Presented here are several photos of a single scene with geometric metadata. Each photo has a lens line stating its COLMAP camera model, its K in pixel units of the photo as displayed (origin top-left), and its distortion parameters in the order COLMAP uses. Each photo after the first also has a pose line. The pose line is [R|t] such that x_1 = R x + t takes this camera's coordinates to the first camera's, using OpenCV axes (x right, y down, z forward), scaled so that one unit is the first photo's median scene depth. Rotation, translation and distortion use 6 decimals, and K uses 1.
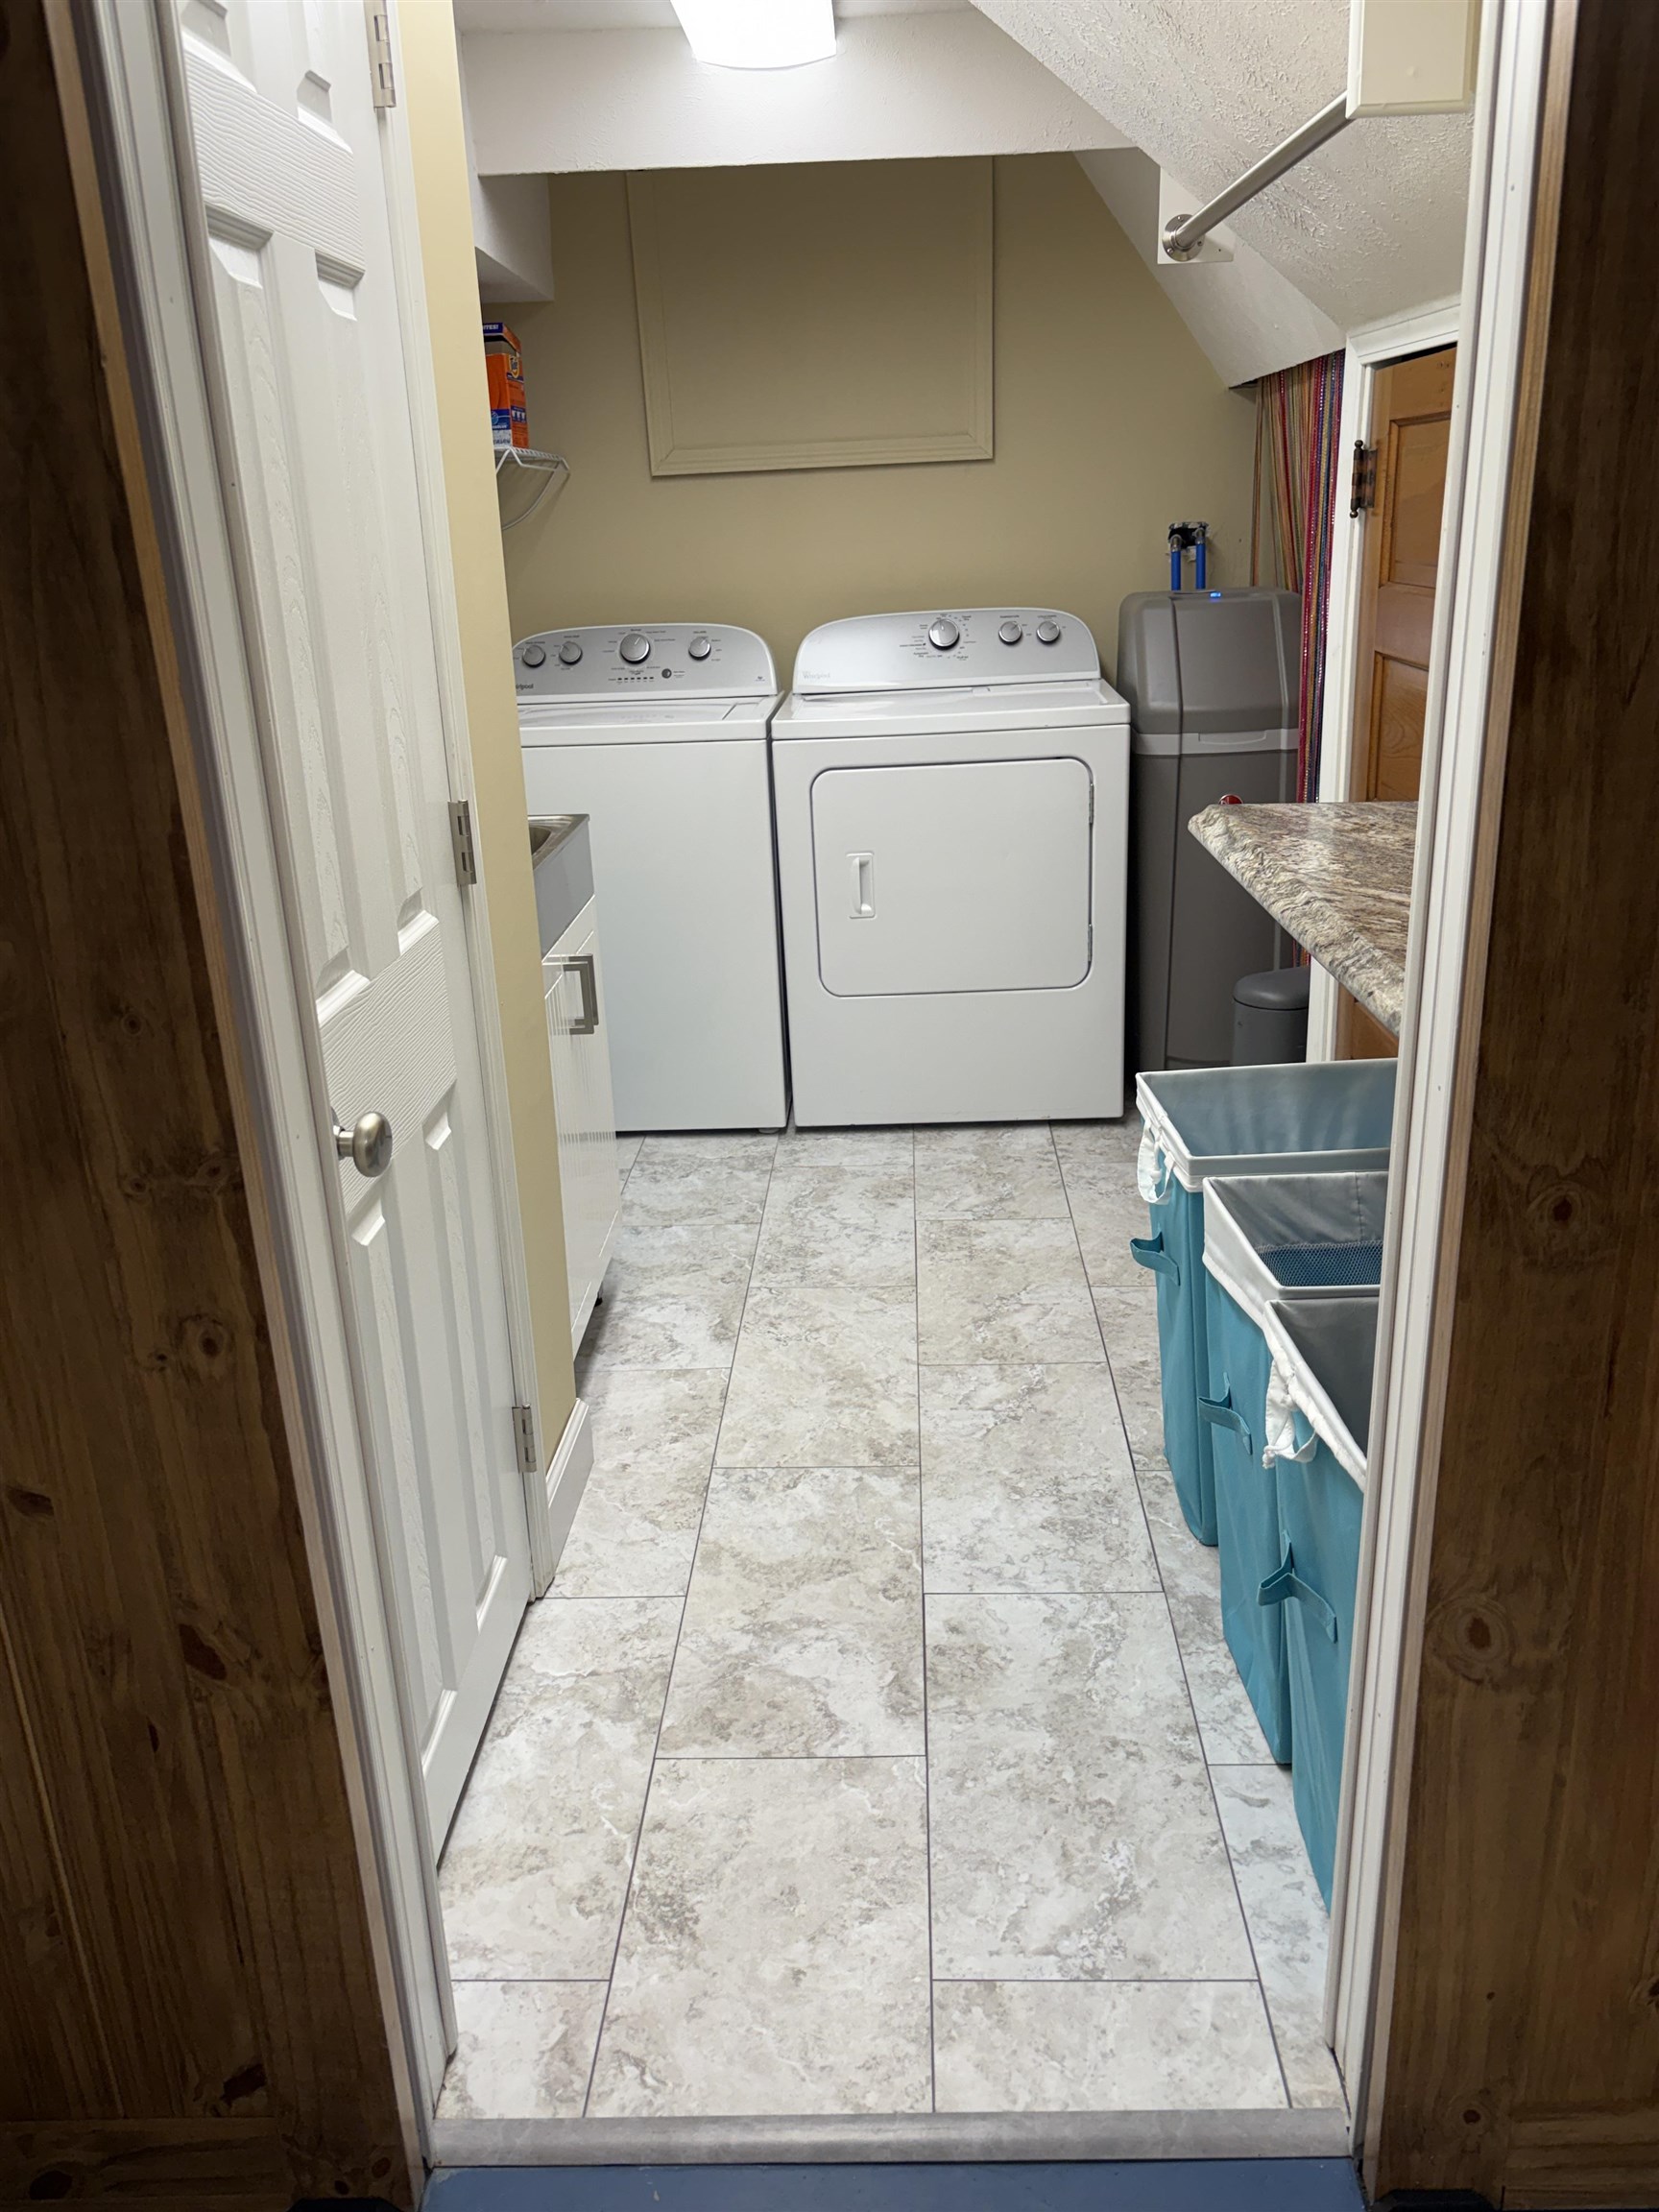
lens RADIAL K [[1703.1, 0, 830.8], [0, 1703.1, 1108.6], [0, 0, 1]] dist [0.001612, -0.000454]
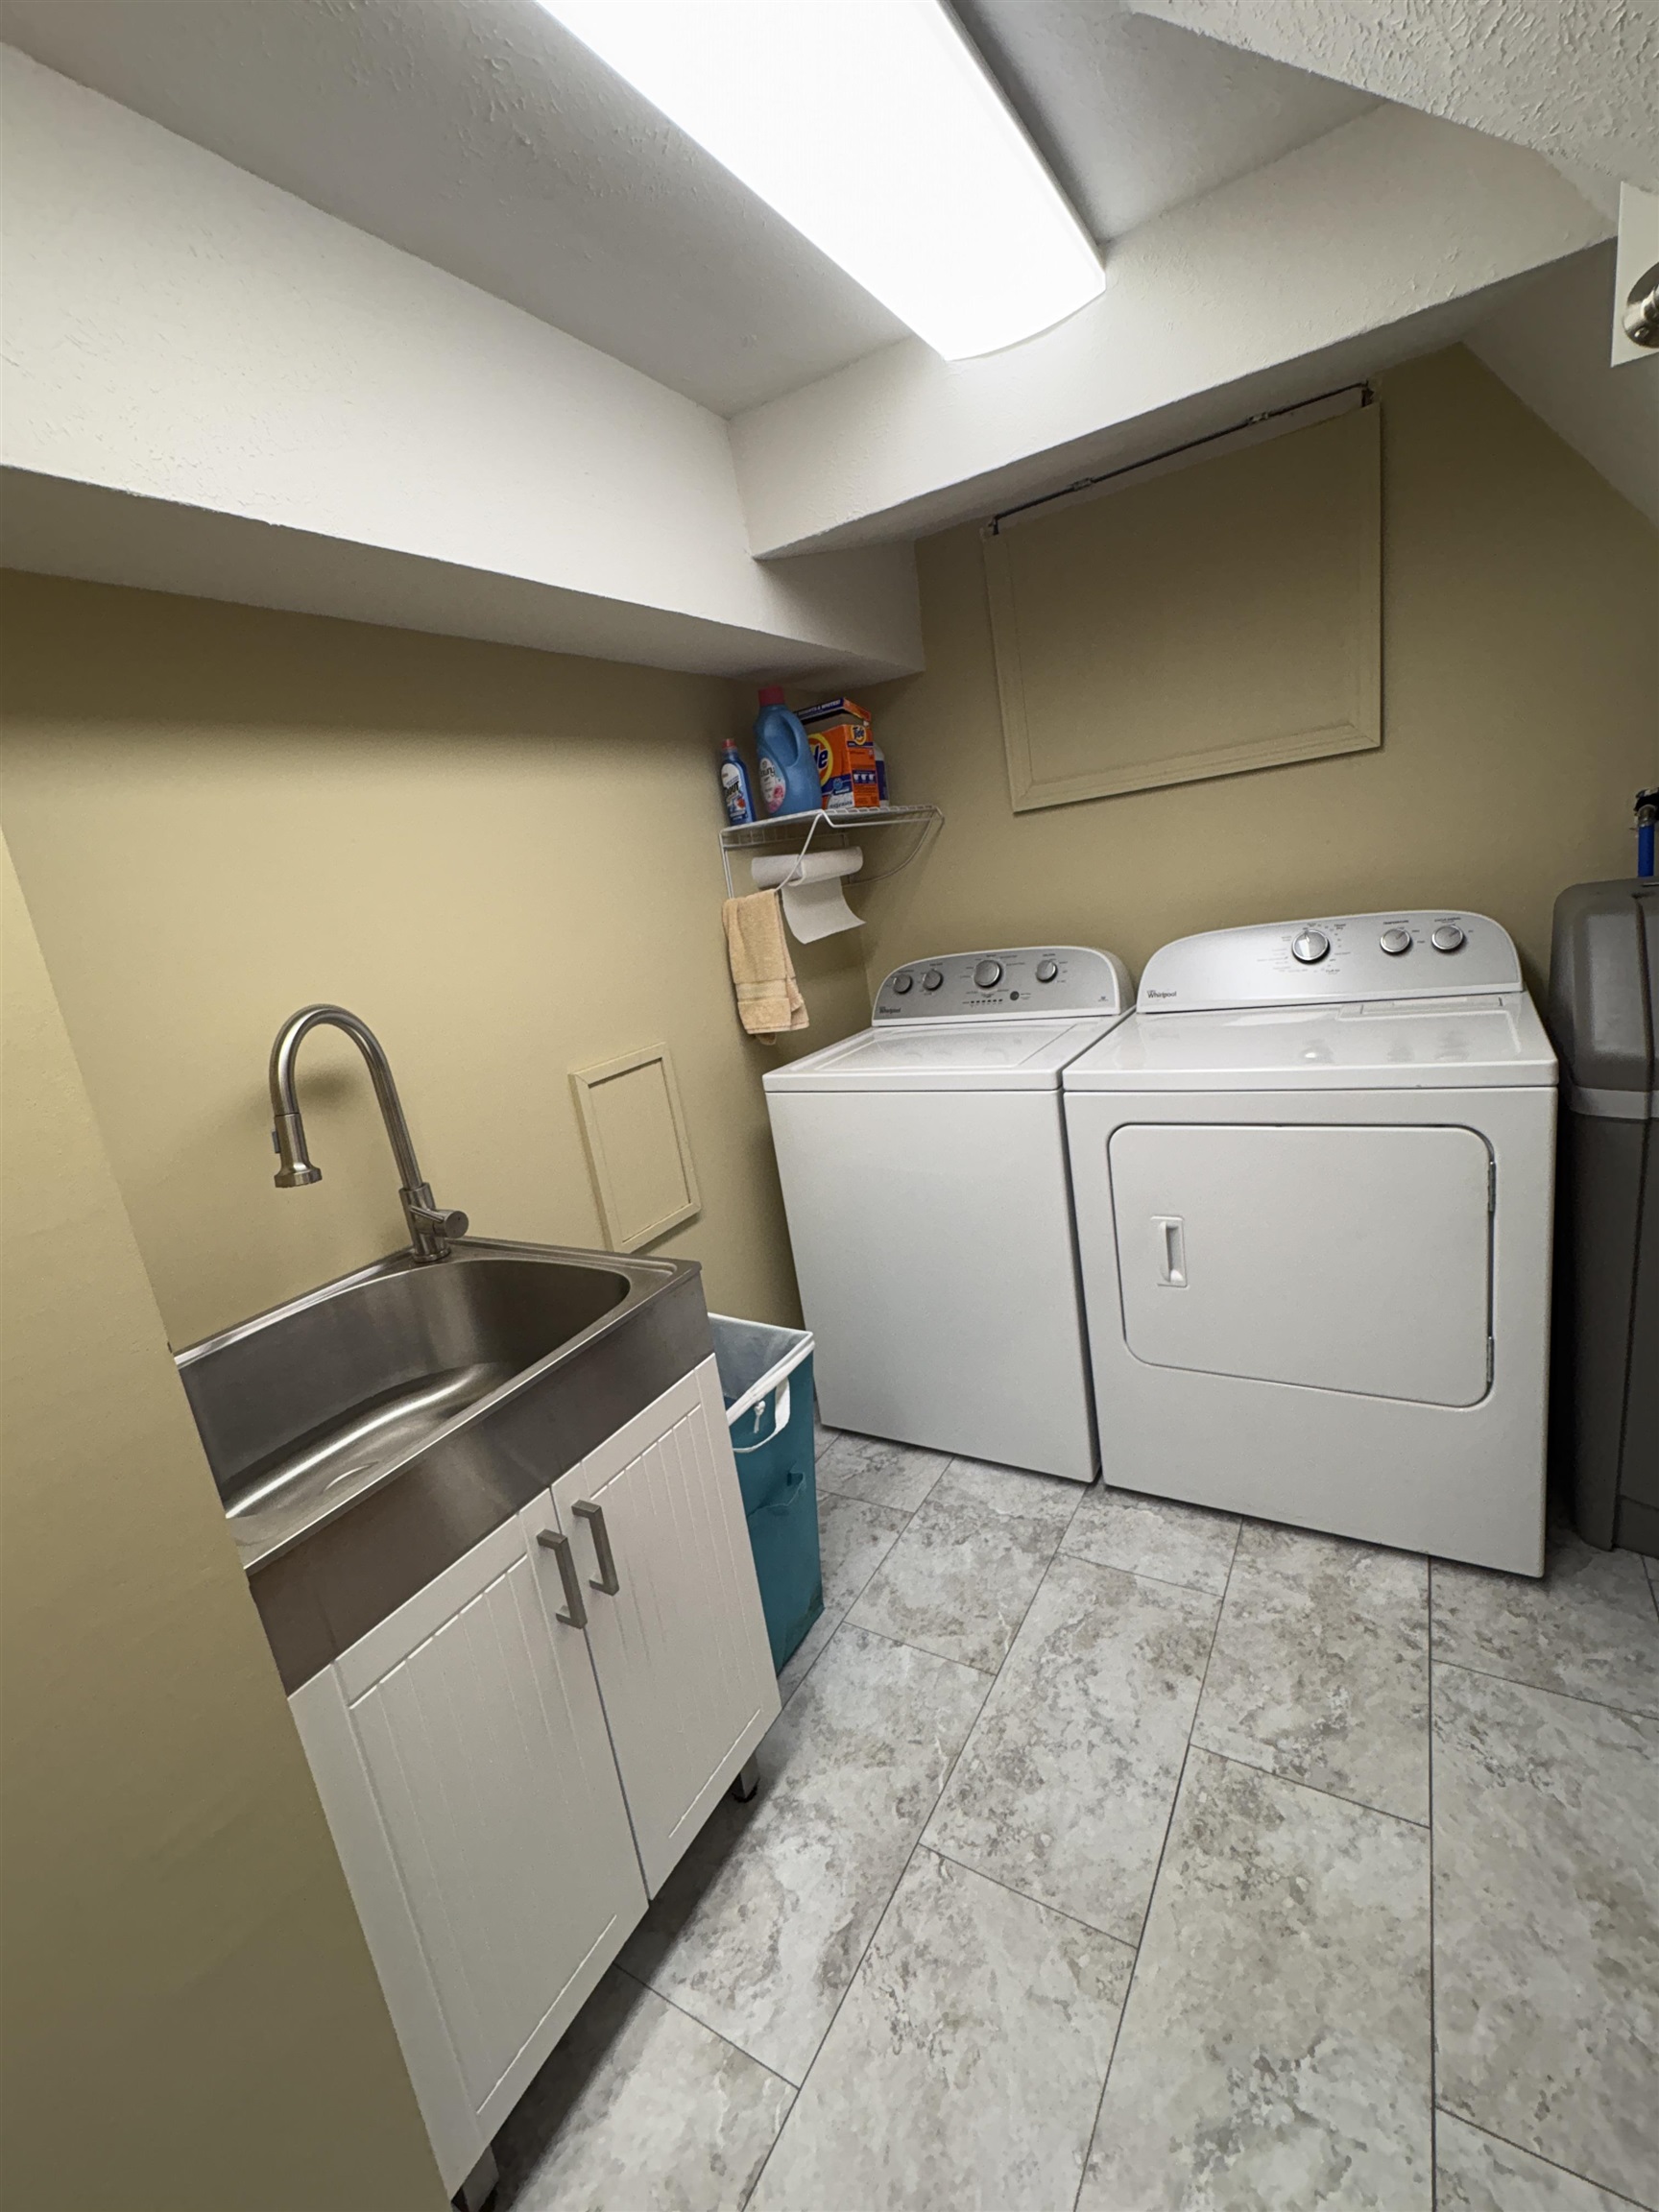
lens RADIAL K [[944.1, 0, 816.3], [0, 944.1, 1090.9], [0, 0, 1]] dist [0.003449, -0.000068]
pose [[0.868567, 0.024399, -0.494970, 0.098971], [-0.054850, 0.997384, -0.047085, -0.181862], [0.492527, 0.068045, 0.867633, 0.487669]]
